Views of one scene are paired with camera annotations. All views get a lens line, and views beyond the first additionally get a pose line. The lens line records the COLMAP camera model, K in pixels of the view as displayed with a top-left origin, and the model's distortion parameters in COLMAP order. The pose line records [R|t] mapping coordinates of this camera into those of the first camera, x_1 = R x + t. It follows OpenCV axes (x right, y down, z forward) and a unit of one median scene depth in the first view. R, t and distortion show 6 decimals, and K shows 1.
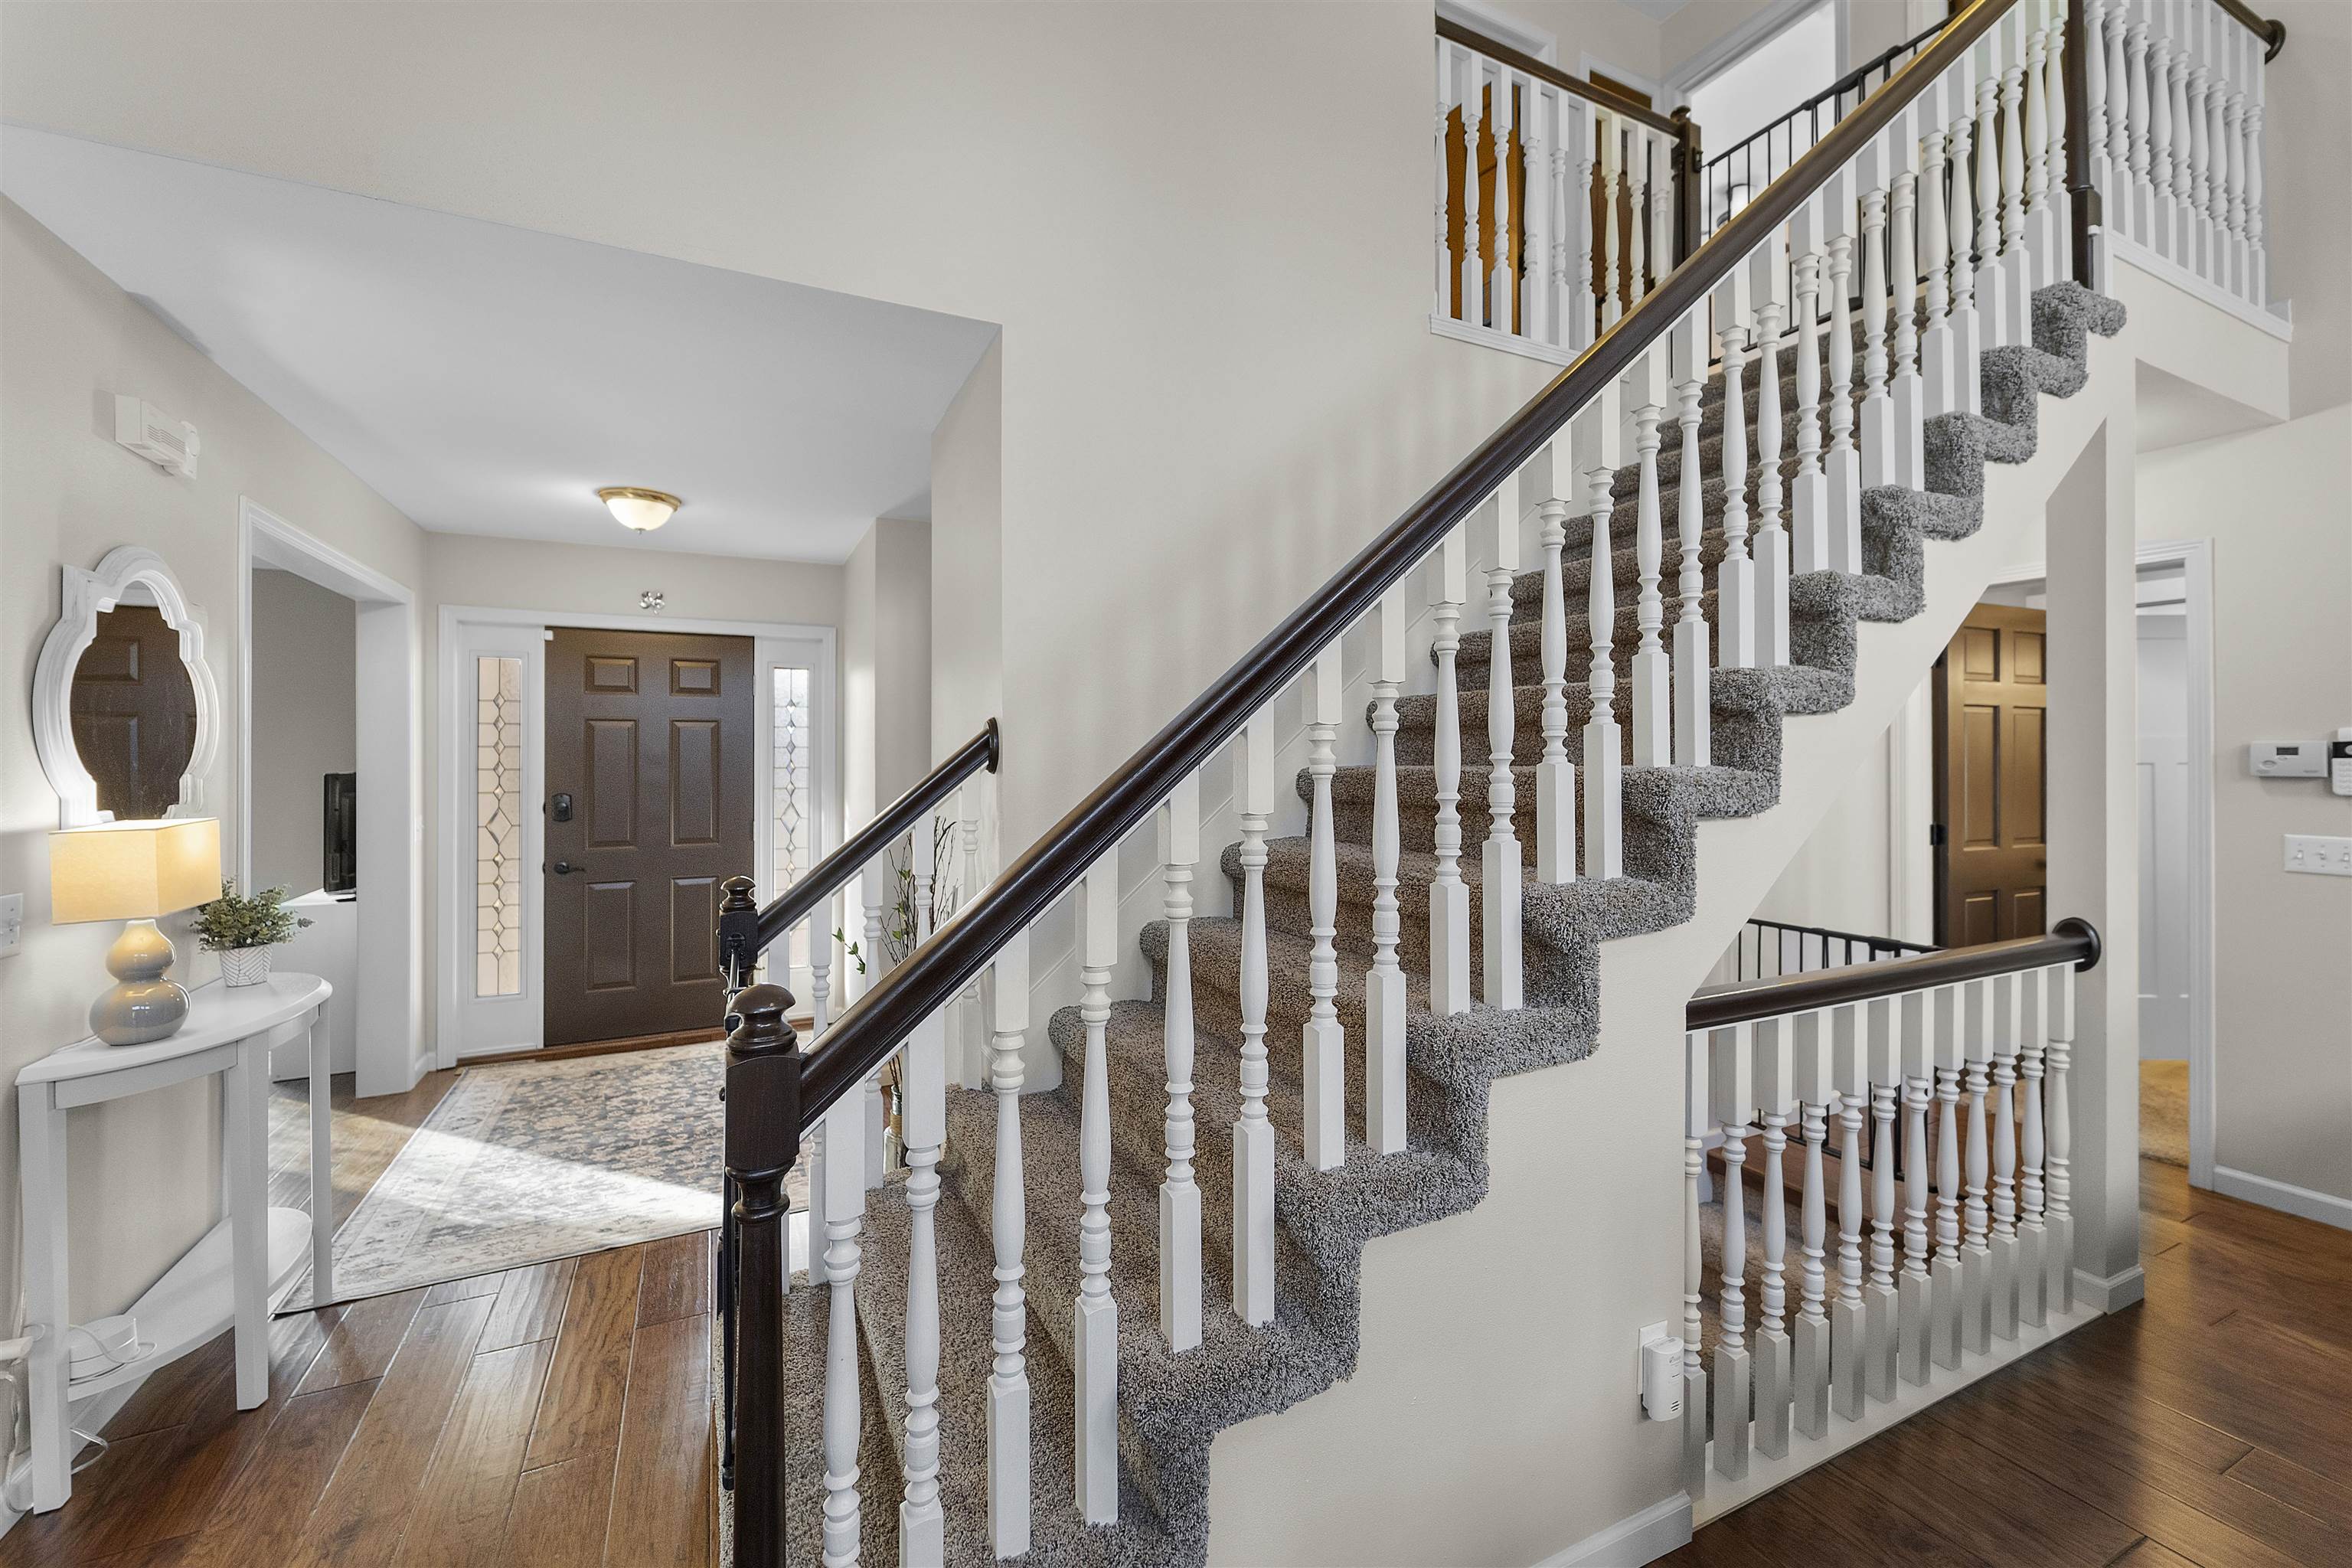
lens RADIAL K [[966.2, 0, 1180.5], [0, 966.2, 762.4], [0, 0, 1]] dist [-0.003634, -0.000352]
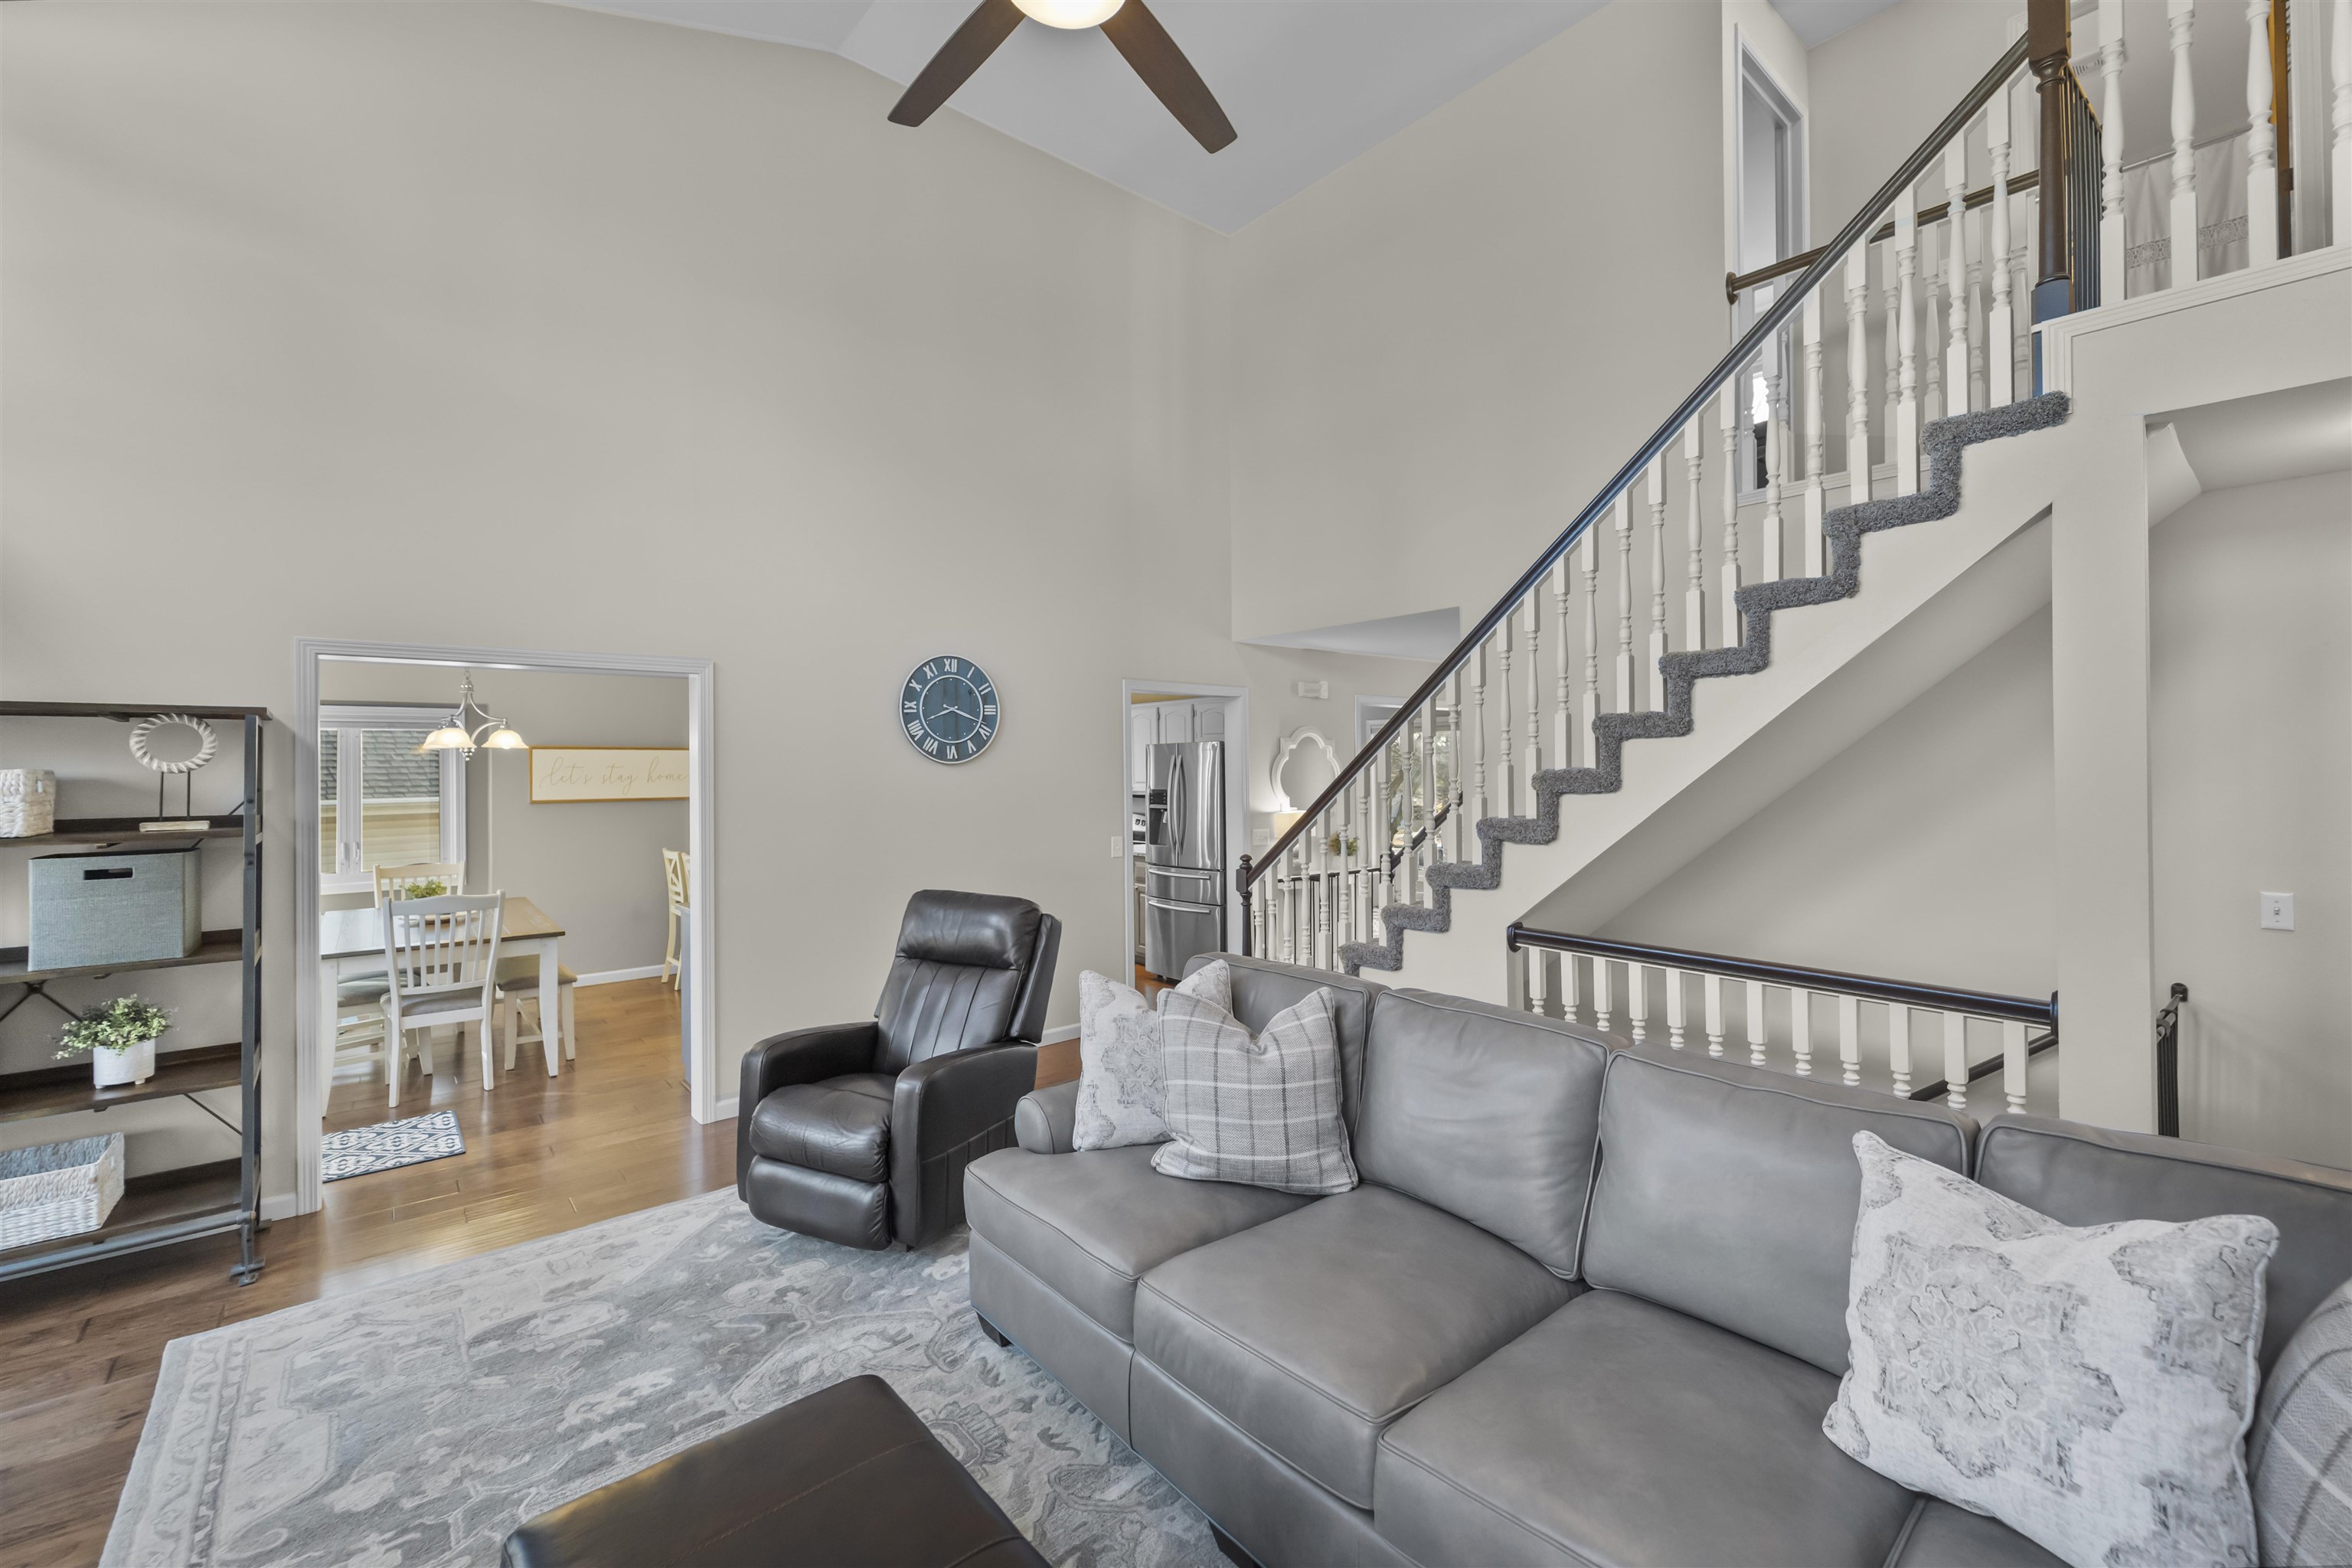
lens RADIAL K [[966.2, 0, 1180.5], [0, 966.2, 762.4], [0, 0, 1]] dist [-0.003634, -0.000352]
pose [[0.248533, -0.005201, -0.968609, 1.450780], [0.005142, 0.999979, -0.004050, -0.068171], [0.968610, -0.003974, 0.248554, -0.139785]]
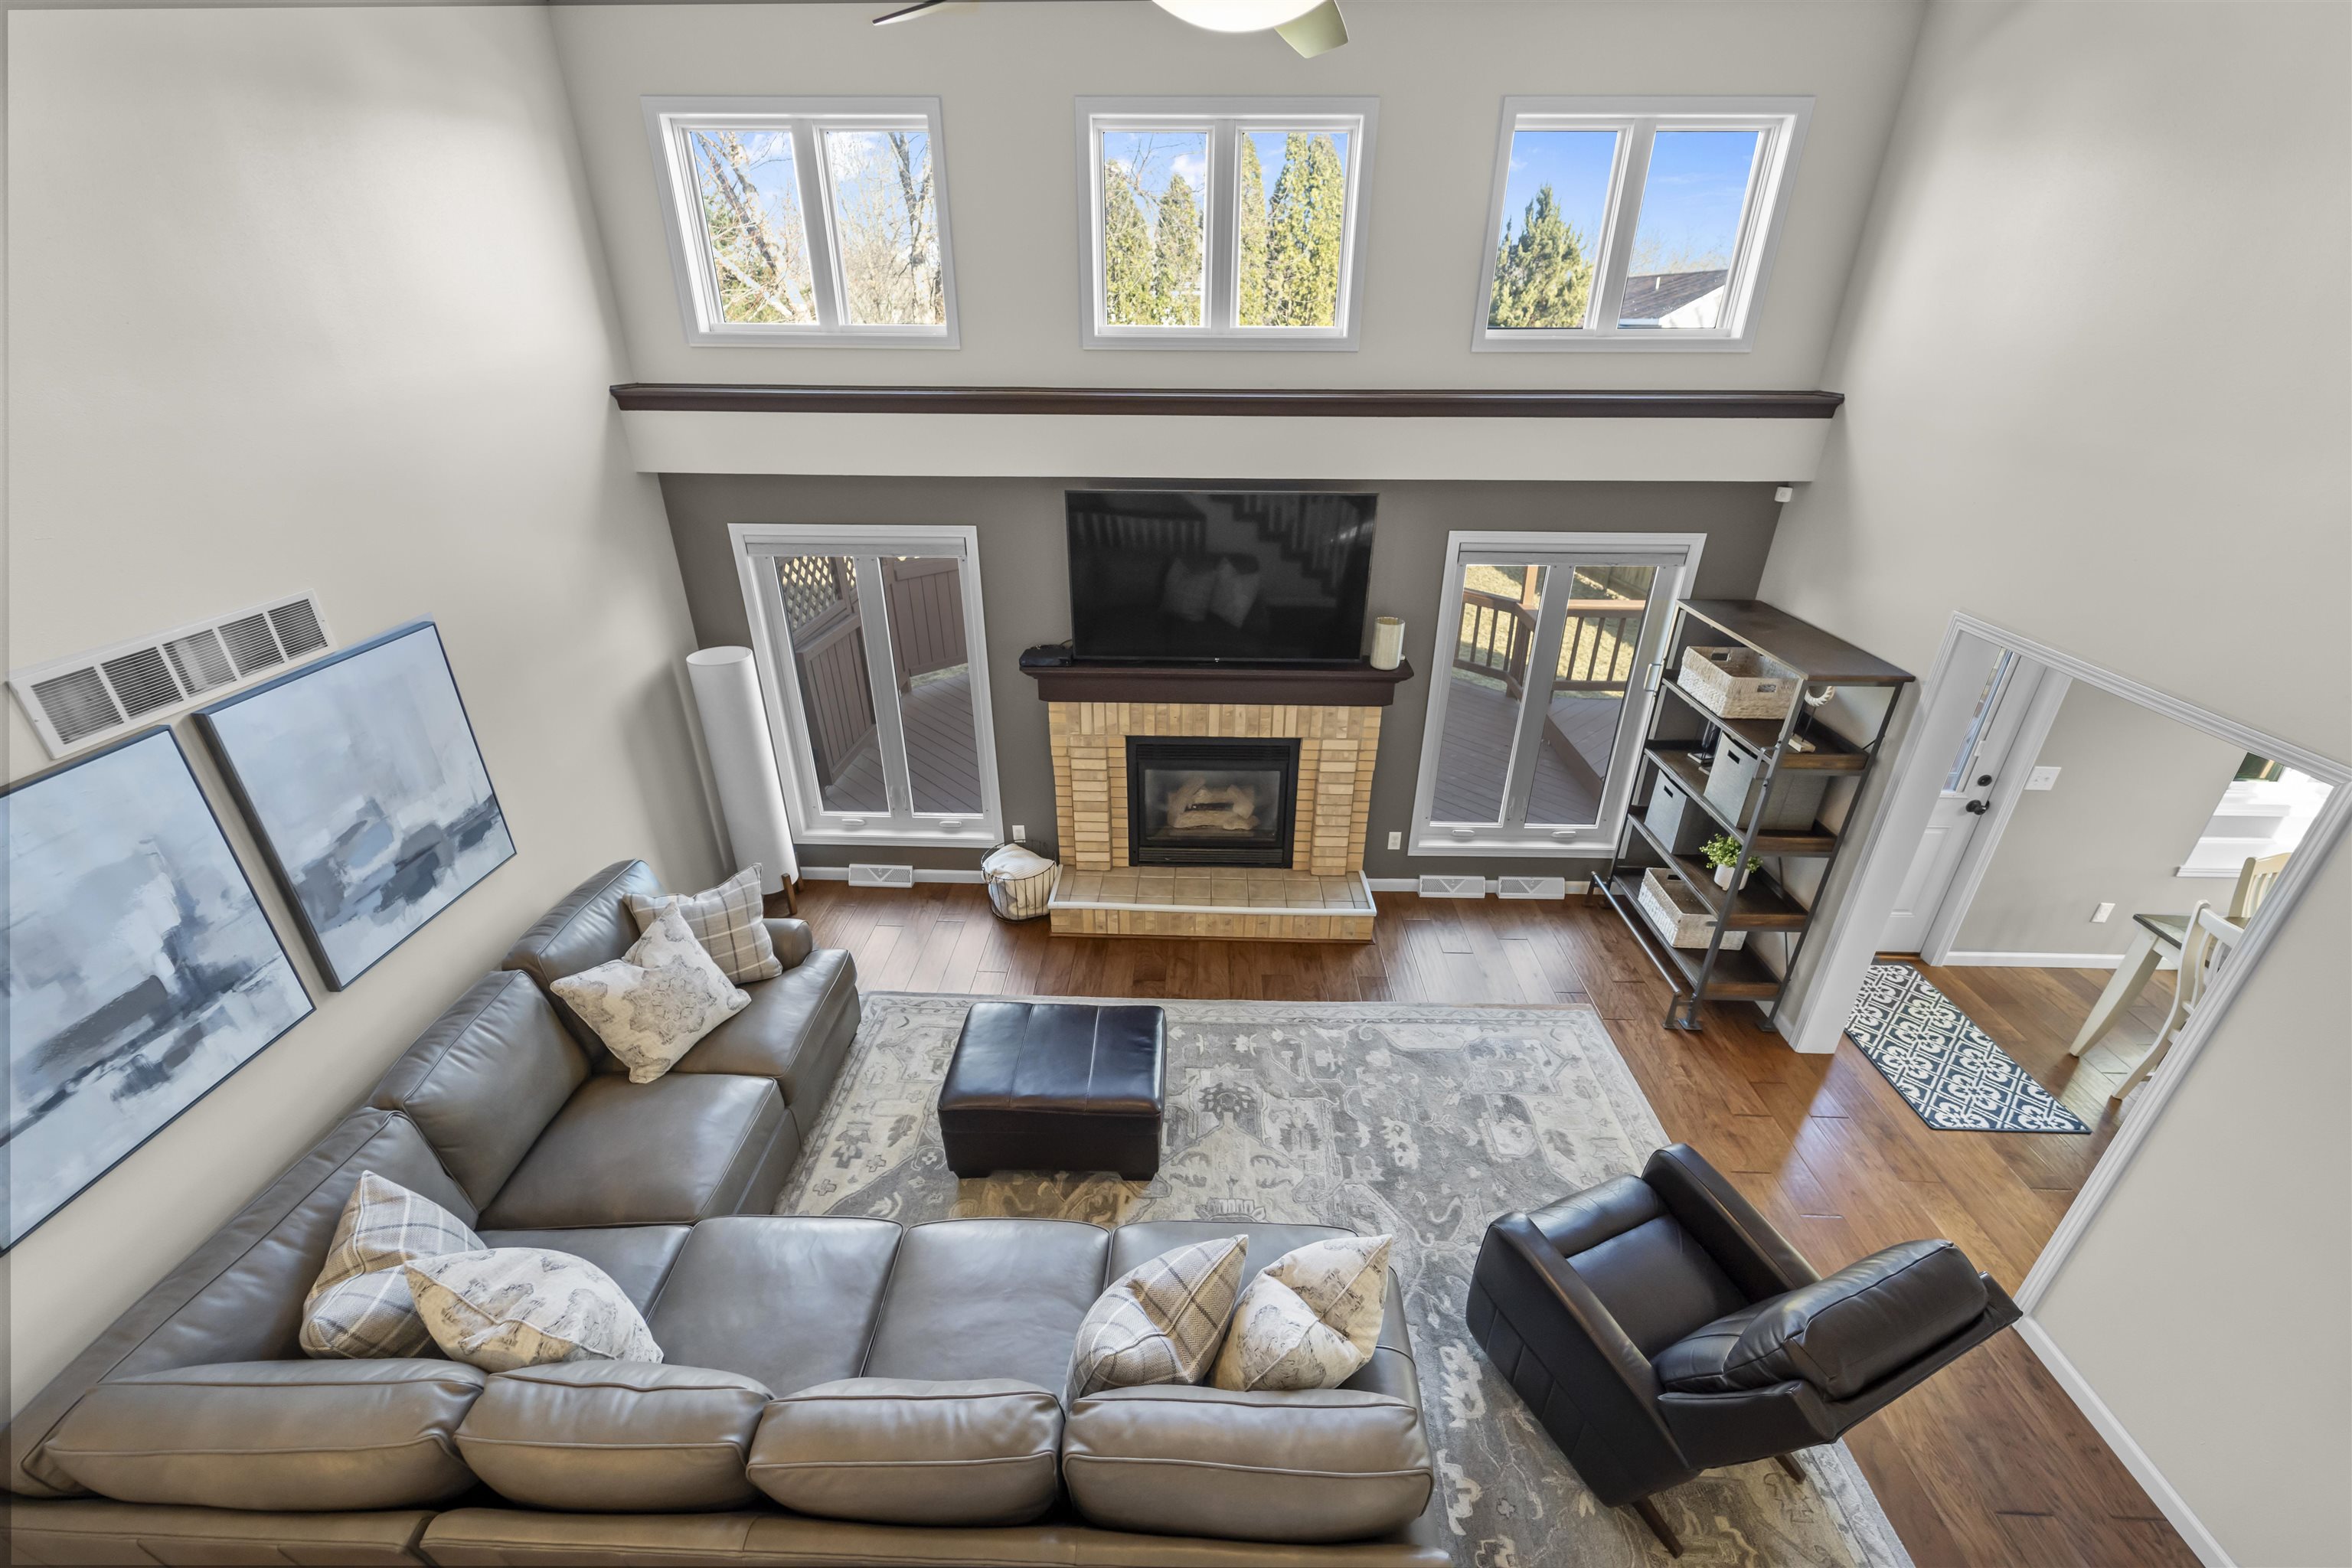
lens RADIAL K [[933.1, 0, 1176.0], [0, 933.1, 784.0], [0, 0, 1]] dist [-0.000296, -0.000248]
pose [[-0.885350, -0.207442, 0.416080, 0.342978], [0.000978, 0.894108, 0.447850, -0.575256], [-0.464923, 0.396912, -0.791396, 0.593336]]
